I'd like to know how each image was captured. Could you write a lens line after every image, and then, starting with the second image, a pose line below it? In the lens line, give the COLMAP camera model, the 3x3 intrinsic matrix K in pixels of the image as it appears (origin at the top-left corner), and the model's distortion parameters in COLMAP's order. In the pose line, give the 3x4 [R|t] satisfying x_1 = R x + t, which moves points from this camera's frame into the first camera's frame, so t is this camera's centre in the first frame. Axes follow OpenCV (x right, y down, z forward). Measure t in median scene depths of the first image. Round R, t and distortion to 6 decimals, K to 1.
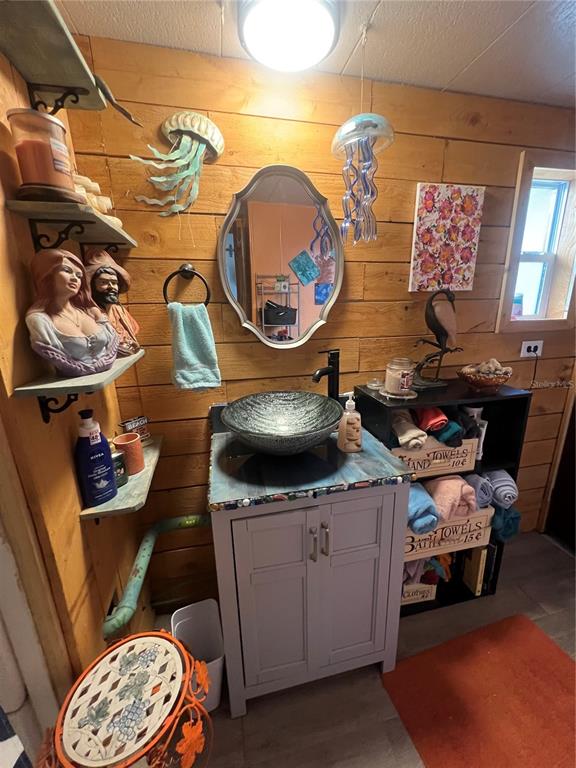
lens RADIAL K [[308.3, 0, 290.4], [0, 308.3, 382.0], [0, 0, 1]] dist [-0.002656, 0.001371]
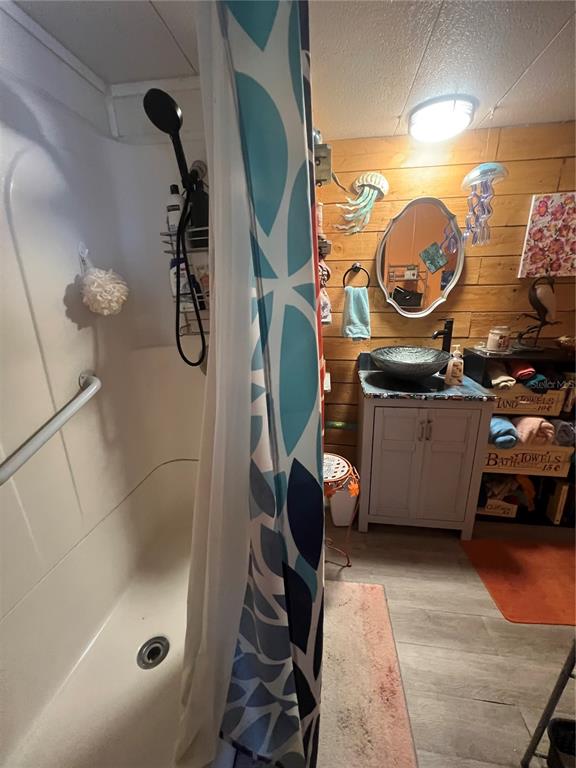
lens RADIAL K [[308.3, 0, 292.7], [0, 308.3, 382.9], [0, 0, 1]] dist [-0.002656, 0.001371]
pose [[0.937213, 0.099300, -0.334323, -0.041604], [-0.085793, 0.994796, 0.054968, 0.200136], [0.338041, -0.022834, 0.940854, -0.700692]]
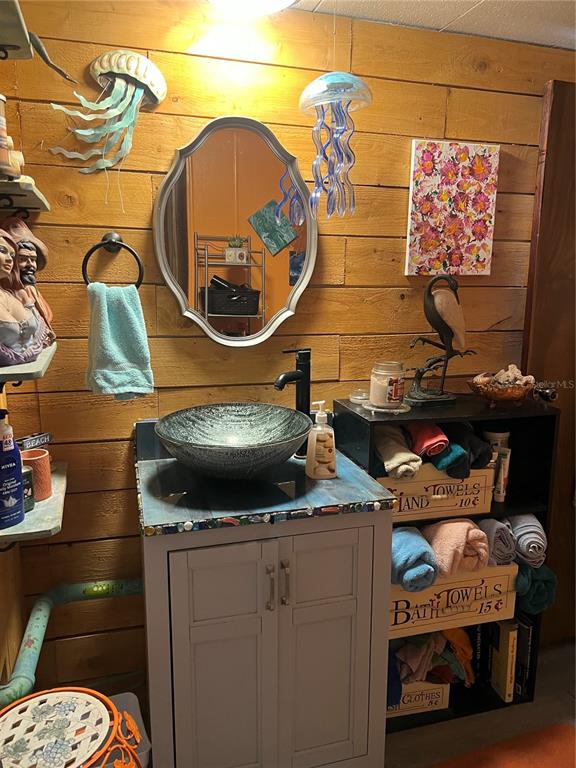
lens RADIAL K [[579.4, 0, 292.4], [0, 579.4, 383.8], [0, 0, 1]] dist [0.040276, -0.040177]
pose [[0.997333, 0.015451, 0.071333, 0.013716], [-0.010694, 0.997722, -0.066600, 0.085083], [-0.072199, 0.065660, 0.995227, -0.461021]]
